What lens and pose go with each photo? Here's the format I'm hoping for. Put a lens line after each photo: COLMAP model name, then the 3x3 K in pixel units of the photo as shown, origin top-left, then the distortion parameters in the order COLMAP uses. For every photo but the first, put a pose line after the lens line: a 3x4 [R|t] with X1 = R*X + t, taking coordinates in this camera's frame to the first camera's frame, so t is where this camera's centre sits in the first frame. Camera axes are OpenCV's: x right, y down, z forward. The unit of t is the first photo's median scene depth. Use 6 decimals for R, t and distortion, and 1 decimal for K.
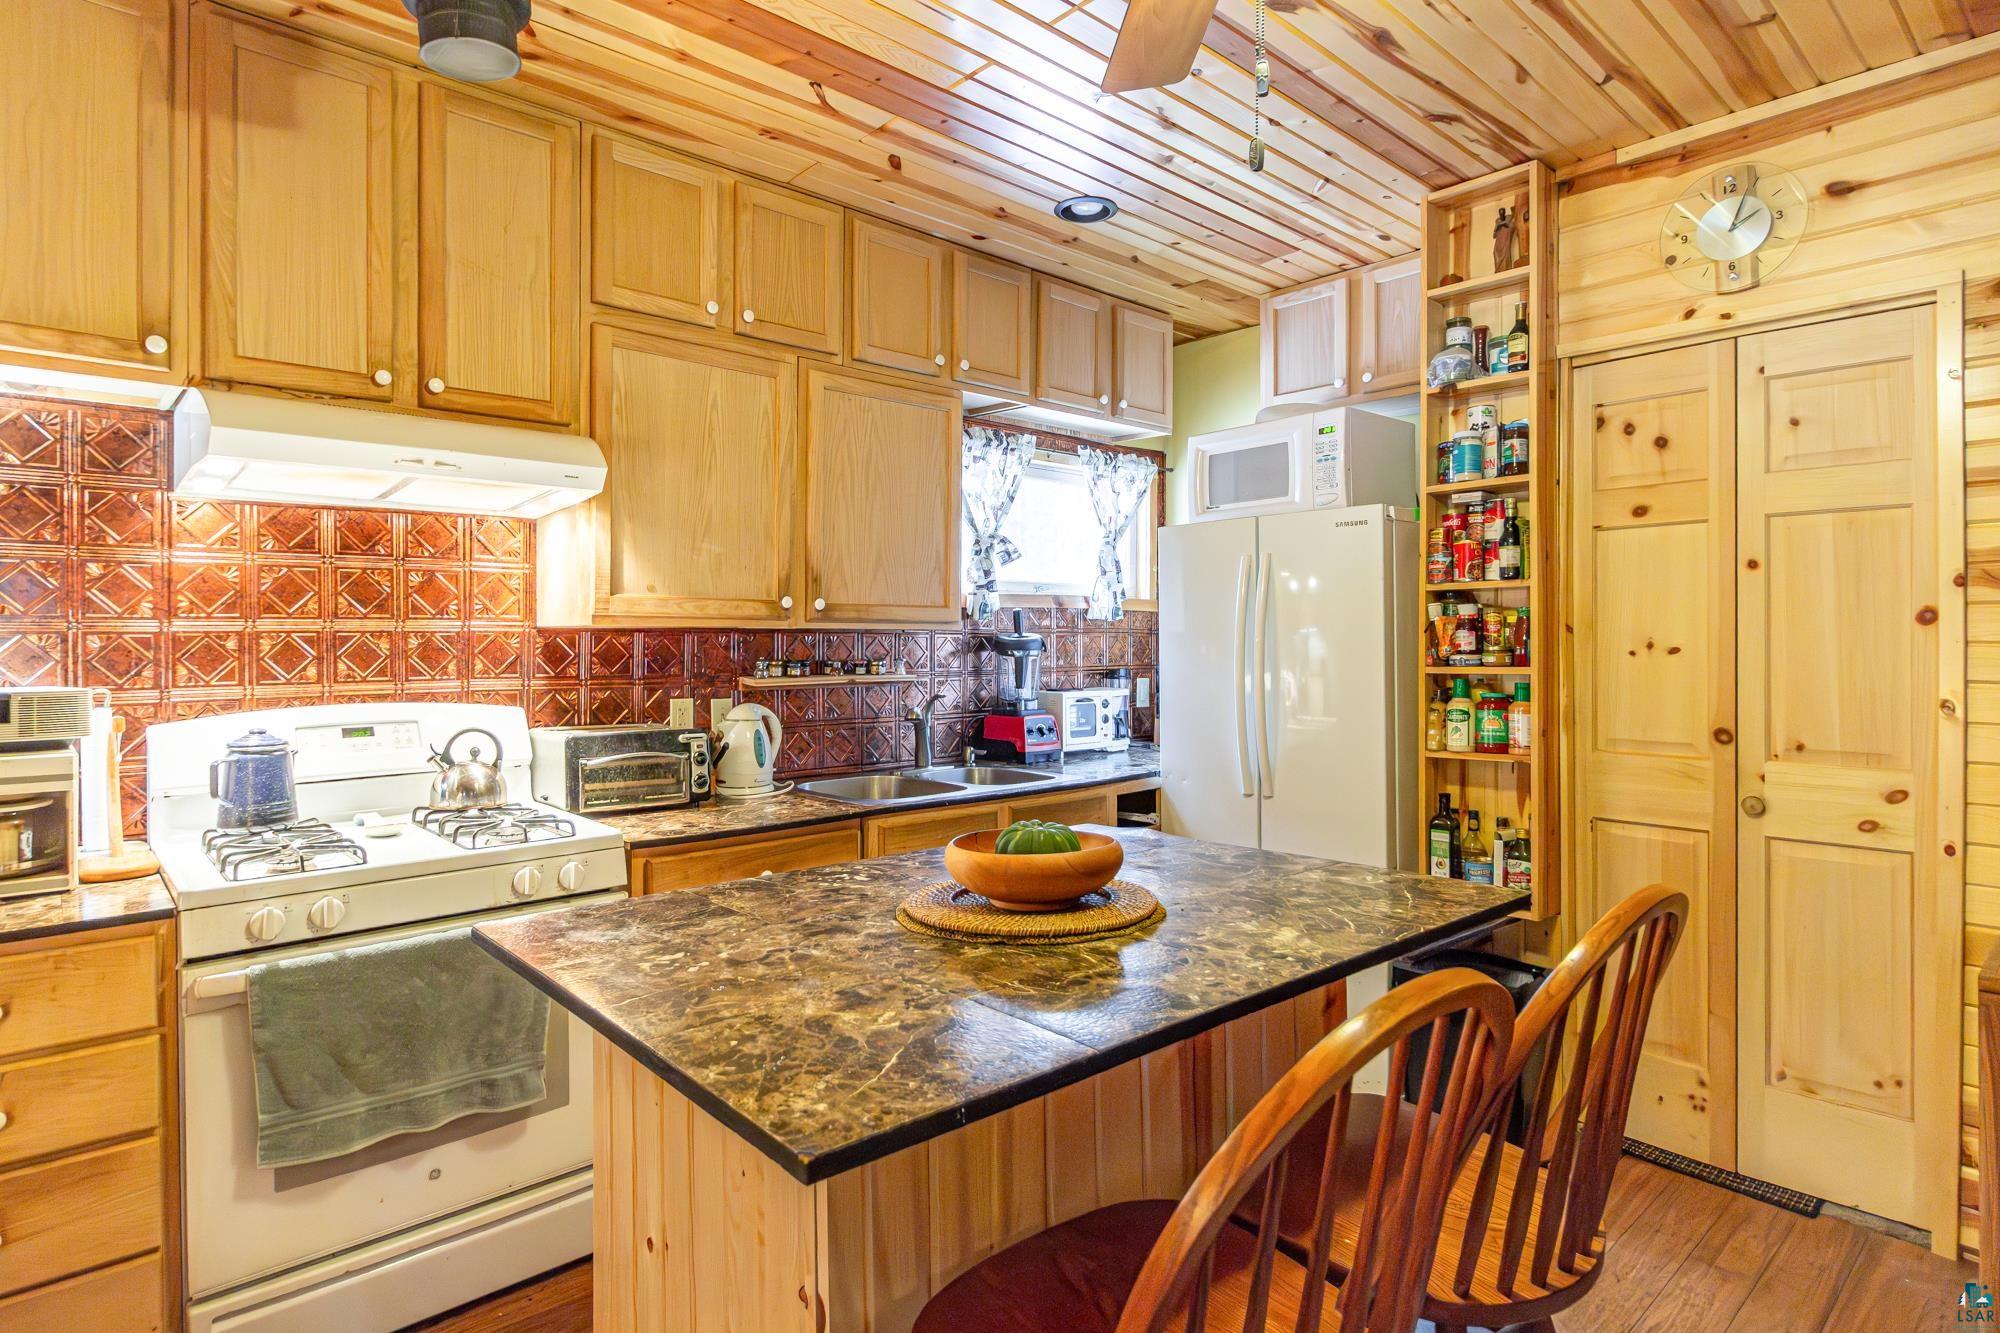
lens RADIAL K [[1055.4, 0, 989.8], [0, 1055.4, 641.0], [0, 0, 1]] dist [0.000991, -0.000566]
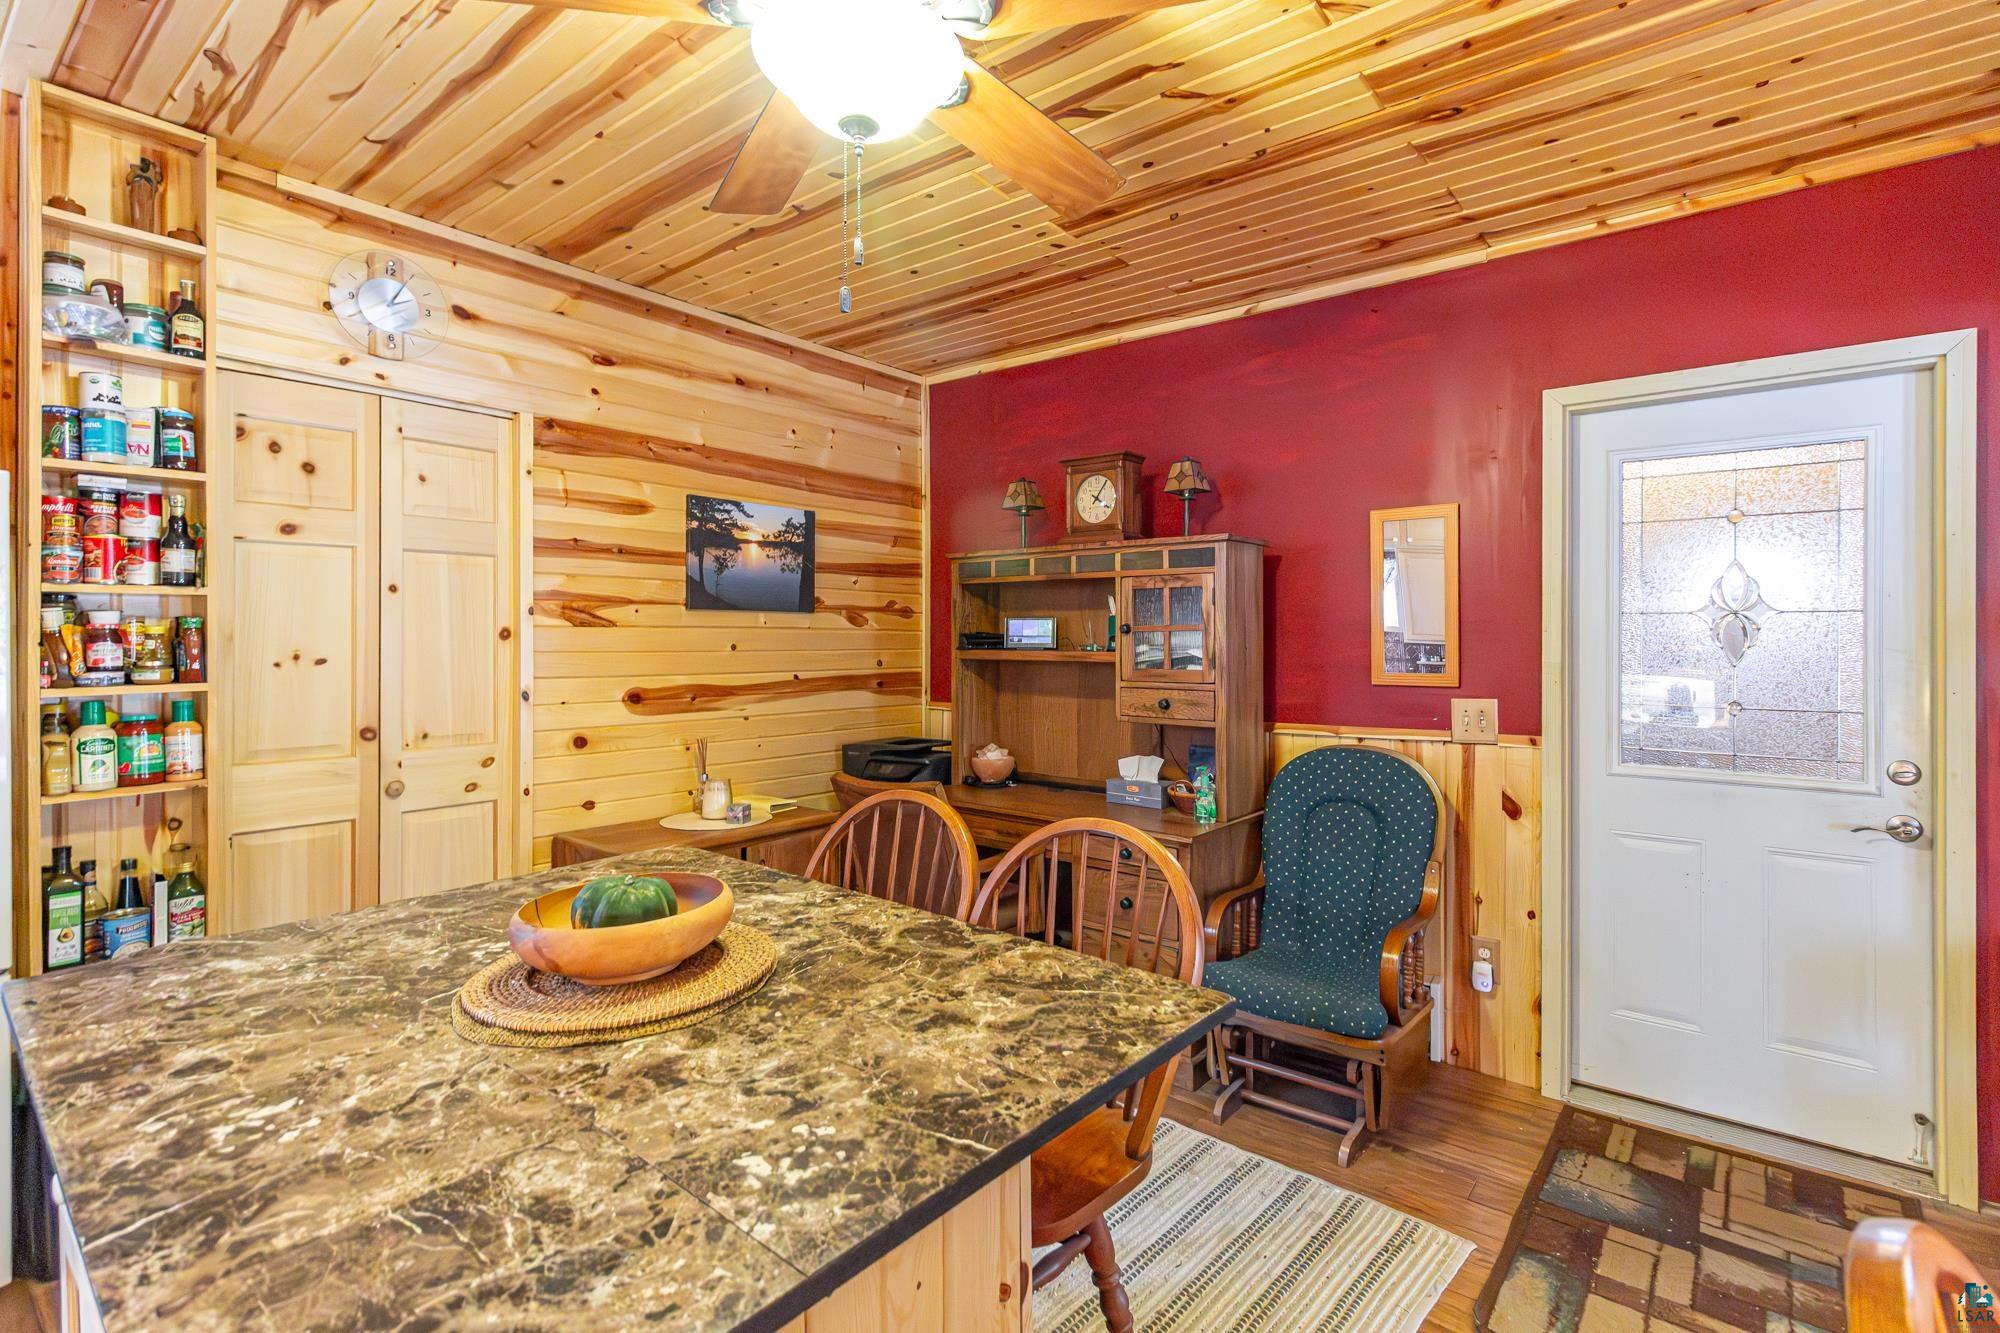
lens RADIAL K [[944.3, 0, 1027.2], [0, 944.3, 642.4], [0, 0, 1]] dist [-0.002000, 0.000302]
pose [[-0.179384, -0.002930, 0.983775, -0.477310], [-0.001561, 0.999995, 0.002694, -0.015655], [-0.983778, -0.001053, -0.179388, 0.491698]]
